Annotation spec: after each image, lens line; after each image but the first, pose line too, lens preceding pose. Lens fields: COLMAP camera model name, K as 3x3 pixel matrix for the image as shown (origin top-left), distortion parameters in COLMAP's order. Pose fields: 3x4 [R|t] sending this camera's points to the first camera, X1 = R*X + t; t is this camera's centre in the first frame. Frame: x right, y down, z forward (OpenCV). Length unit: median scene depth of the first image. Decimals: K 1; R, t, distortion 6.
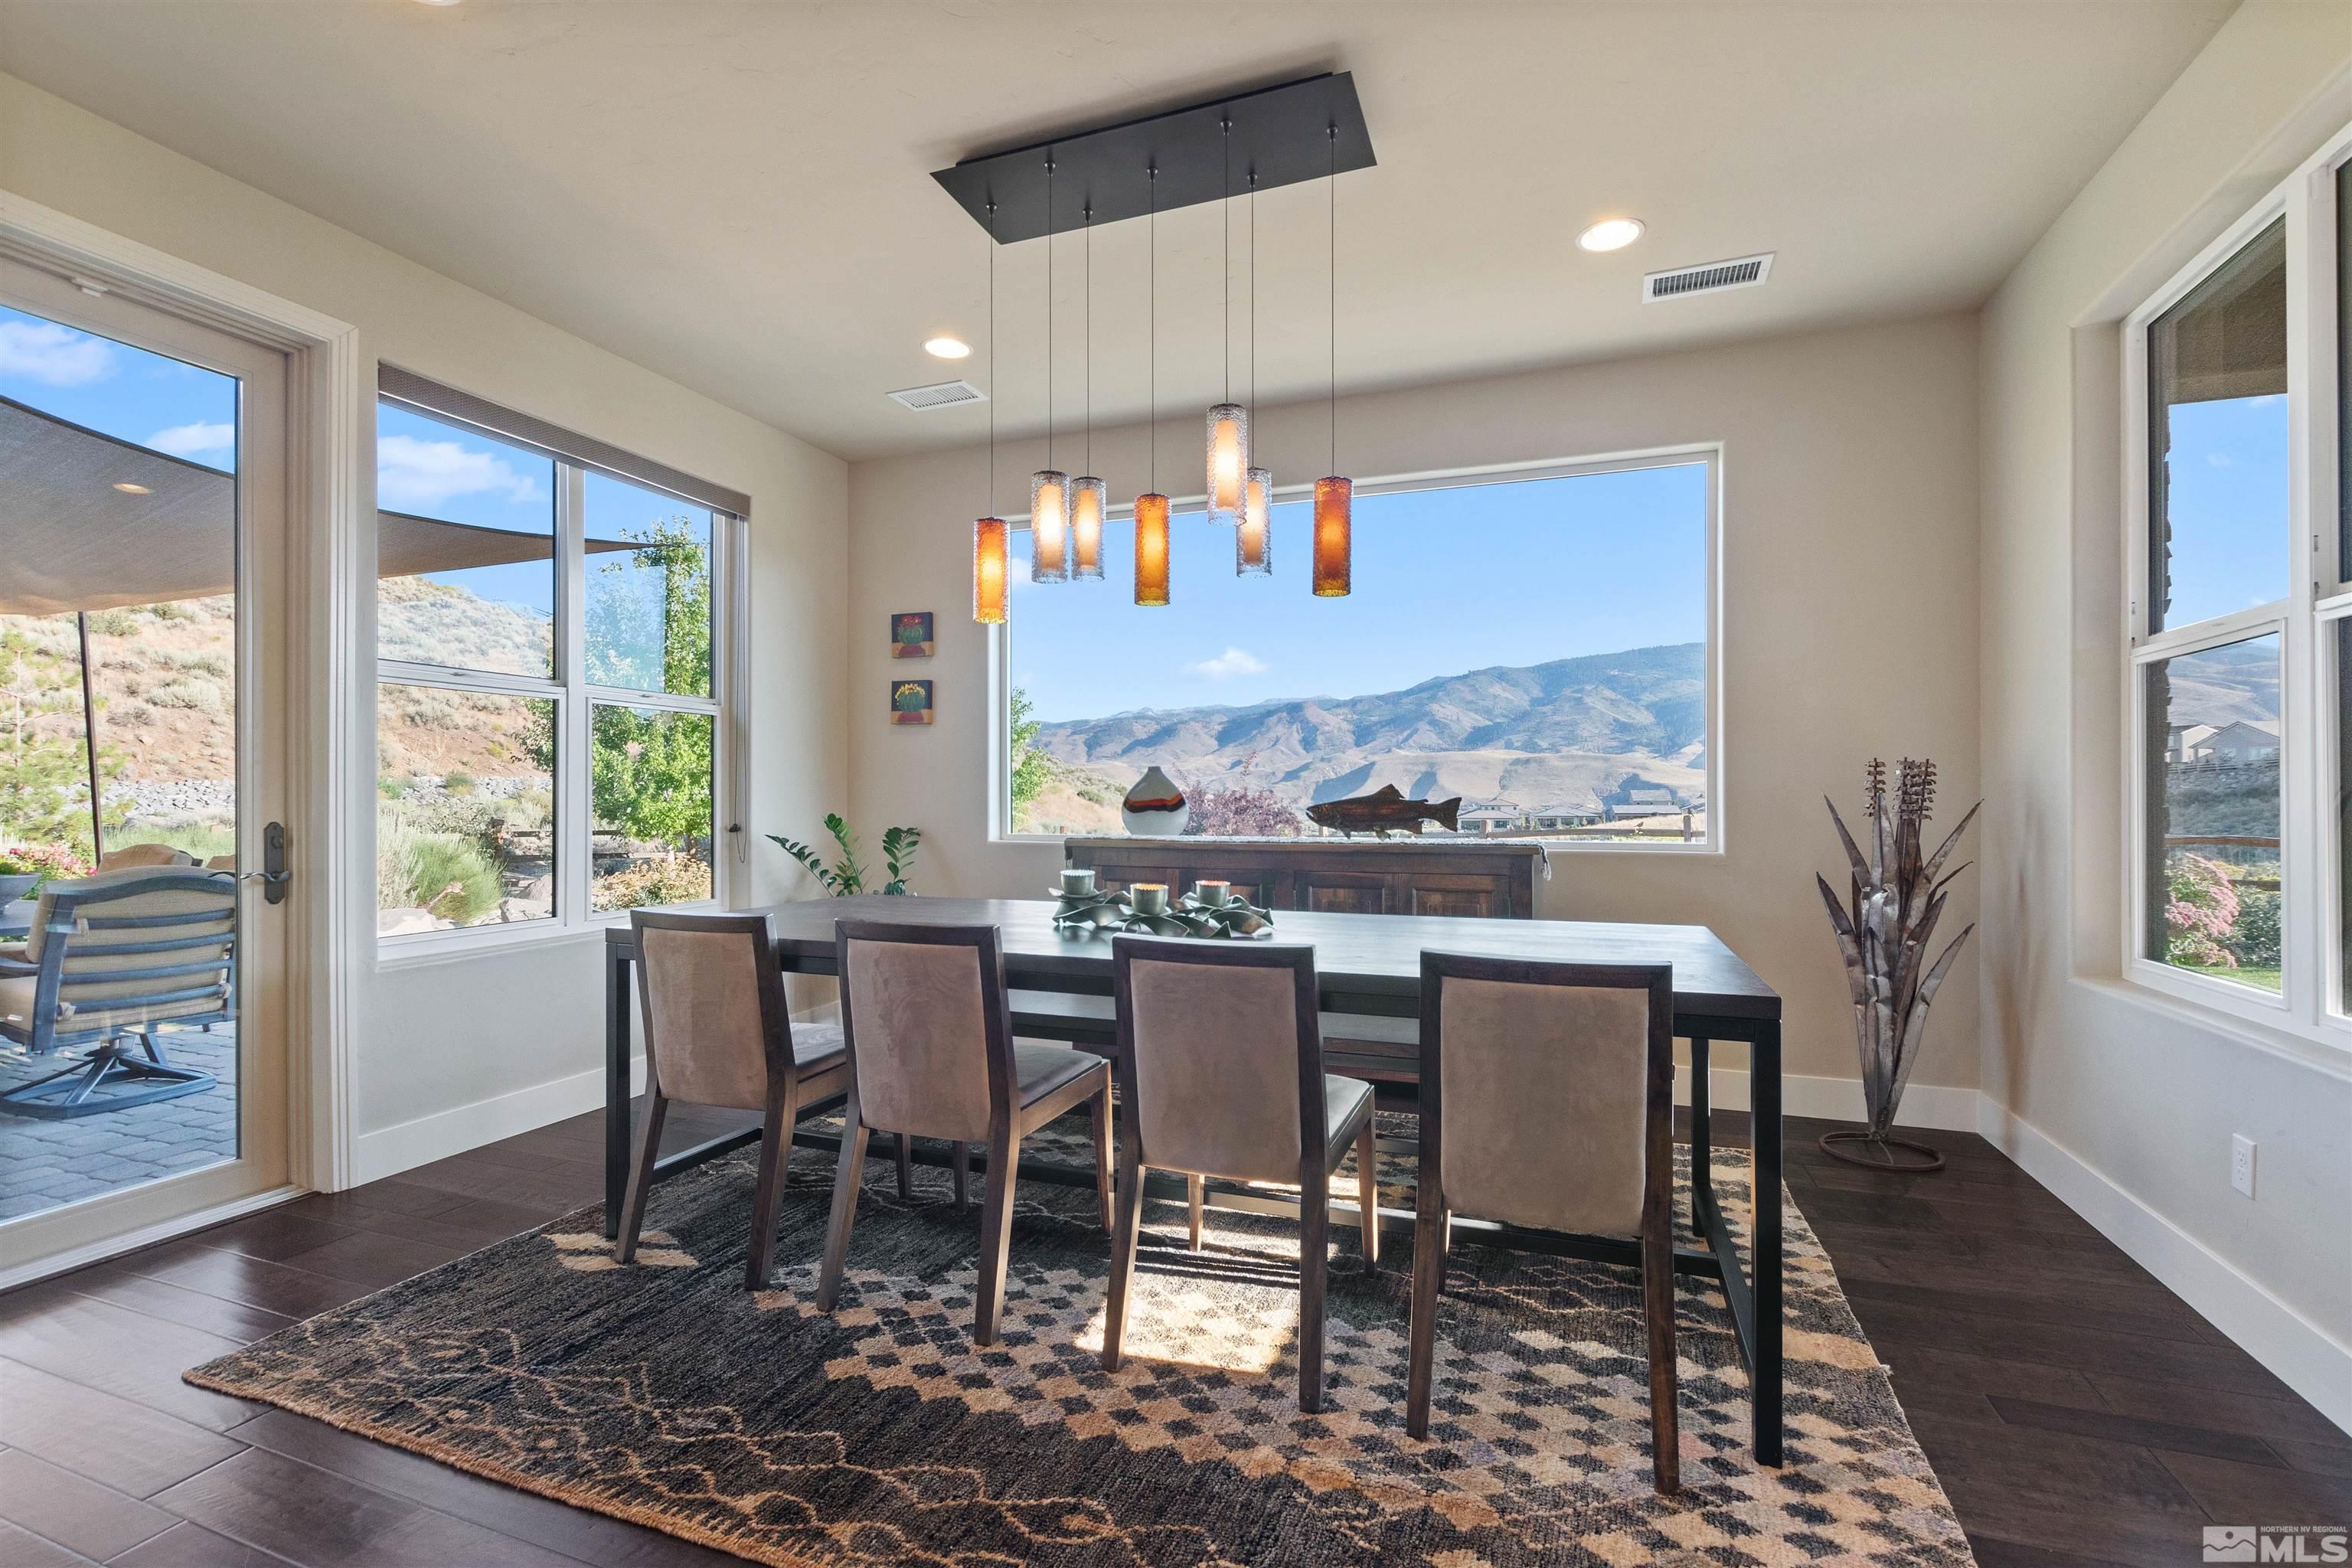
lens RADIAL K [[1038.3, 0, 1145.2], [0, 1038.3, 784.1], [0, 0, 1]] dist [0.007111, -0.001012]
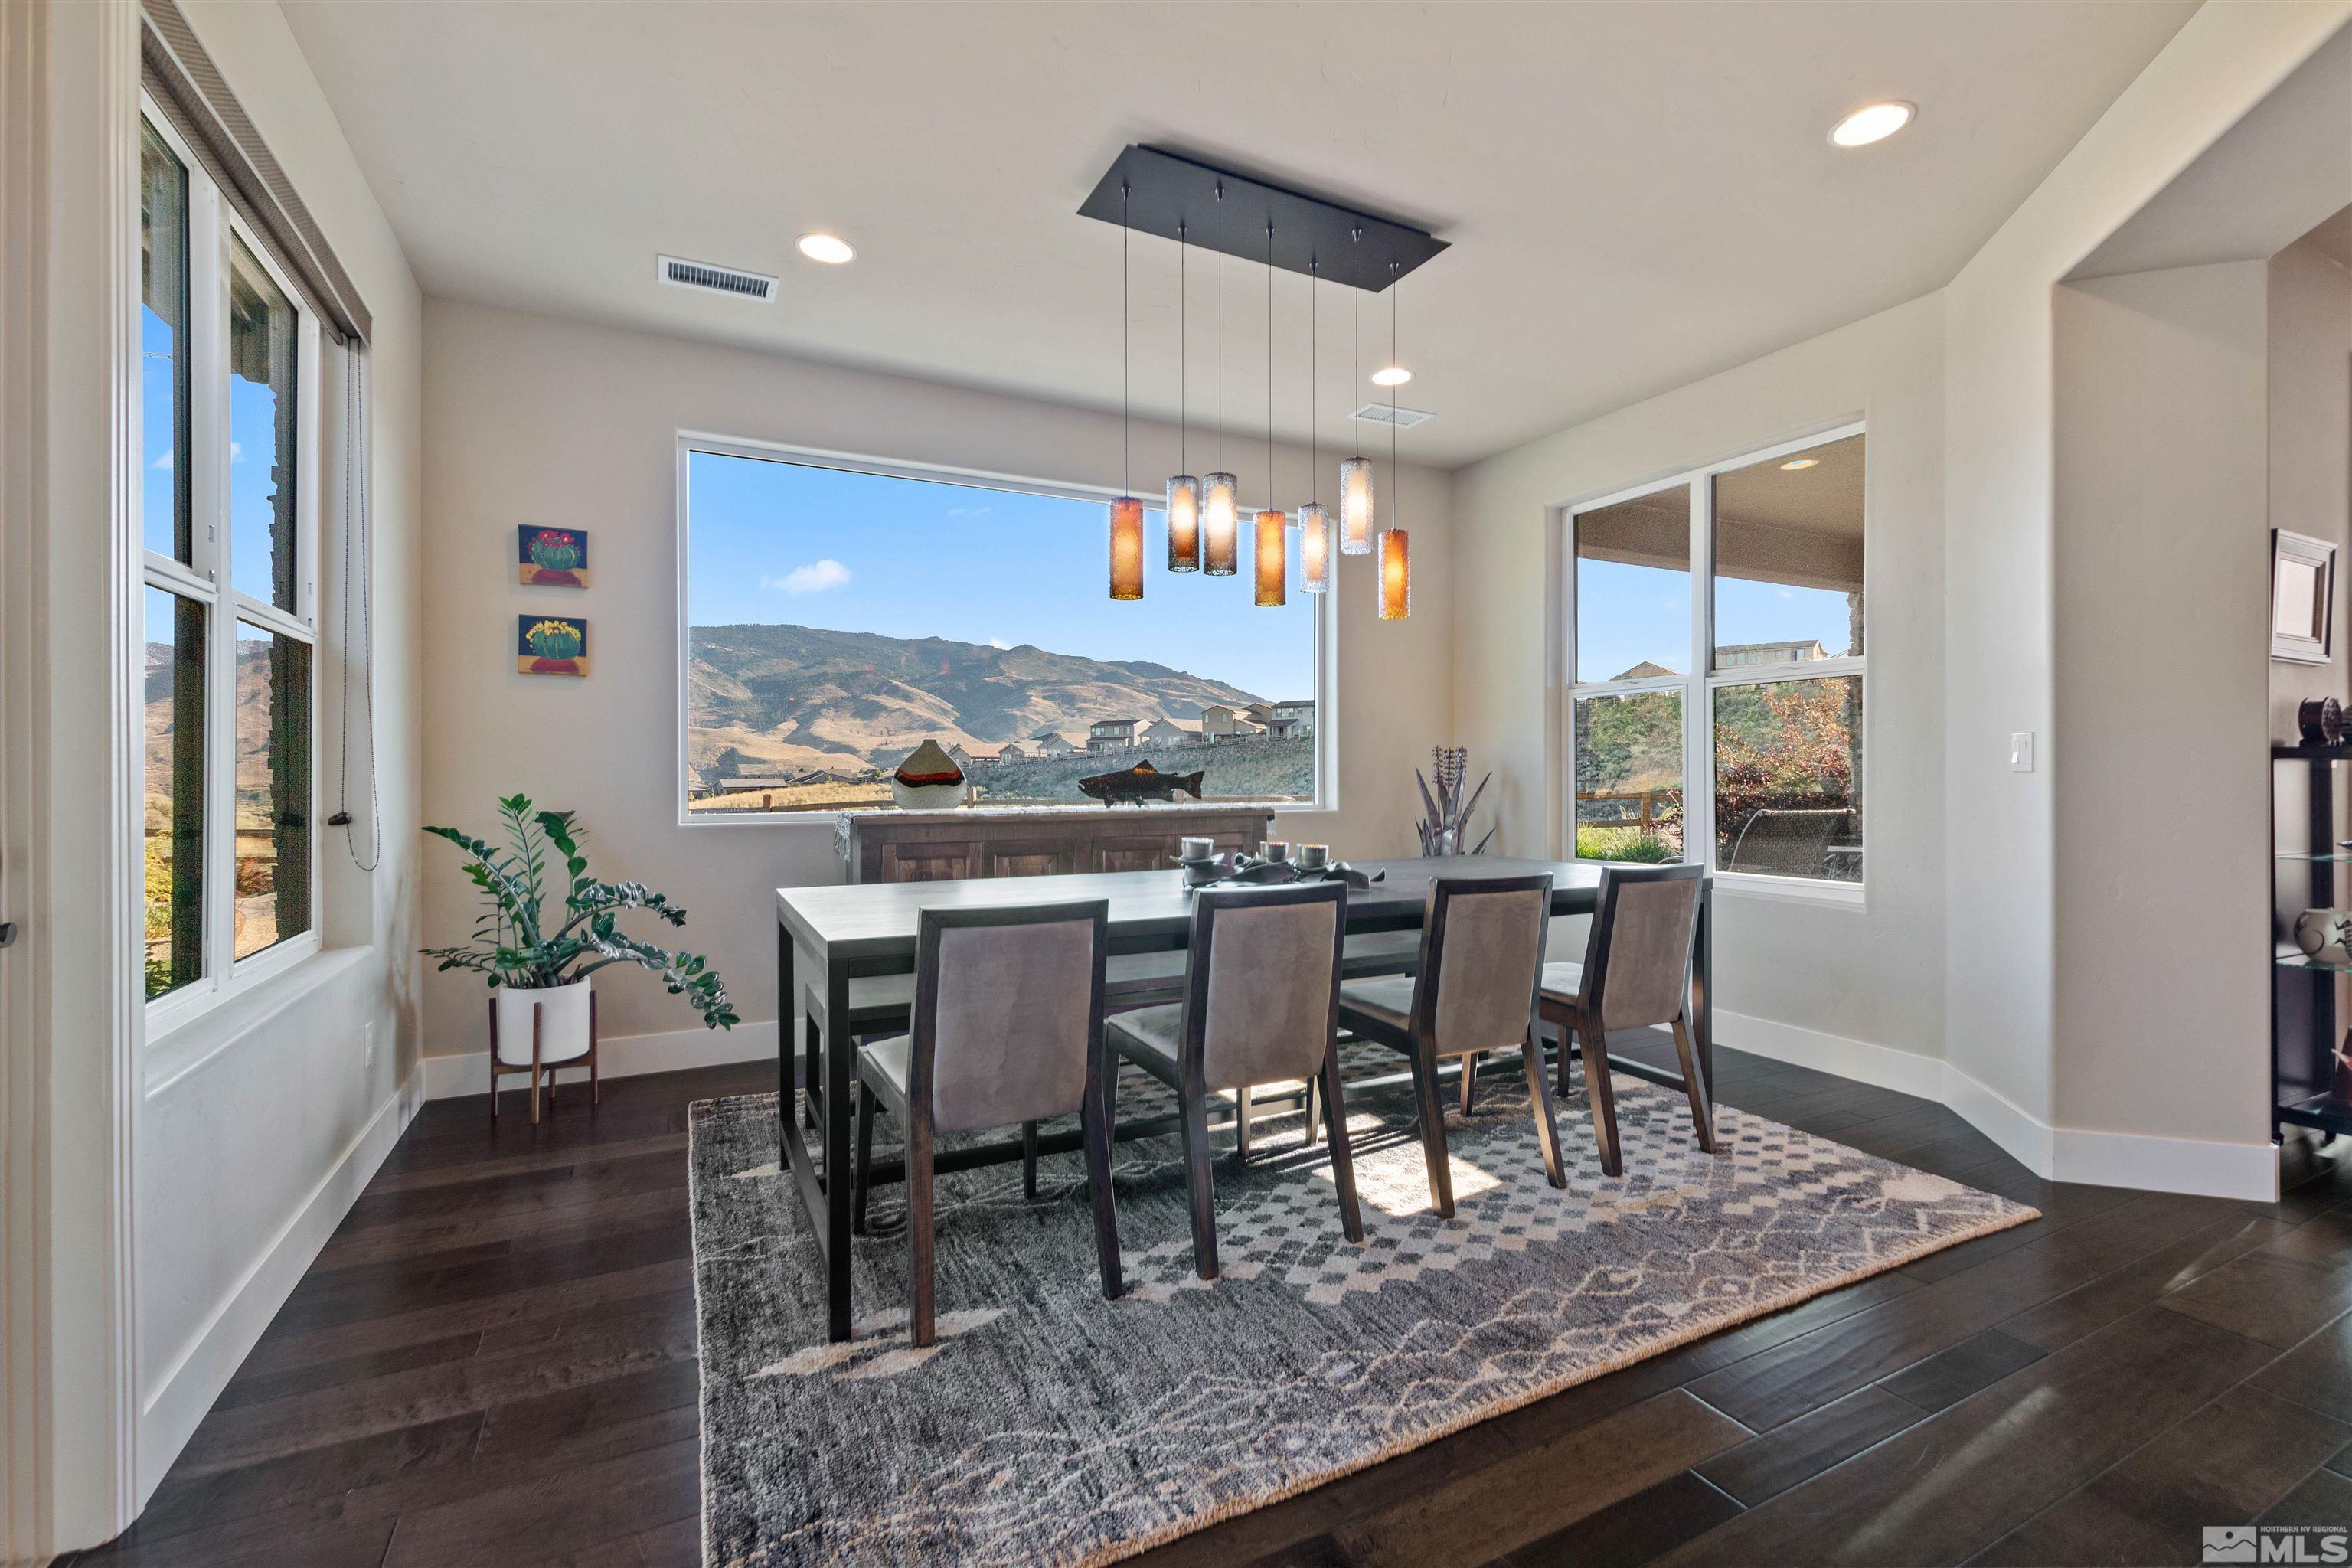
lens RADIAL K [[1038.3, 0, 1151.0], [0, 1038.3, 774.5], [0, 0, 1]] dist [0.007111, -0.001012]
pose [[0.674918, -0.002900, 0.737887, -0.907011], [-0.009135, 0.999883, 0.012286, 0.002910], [-0.737836, -0.015033, 0.674812, 0.304156]]
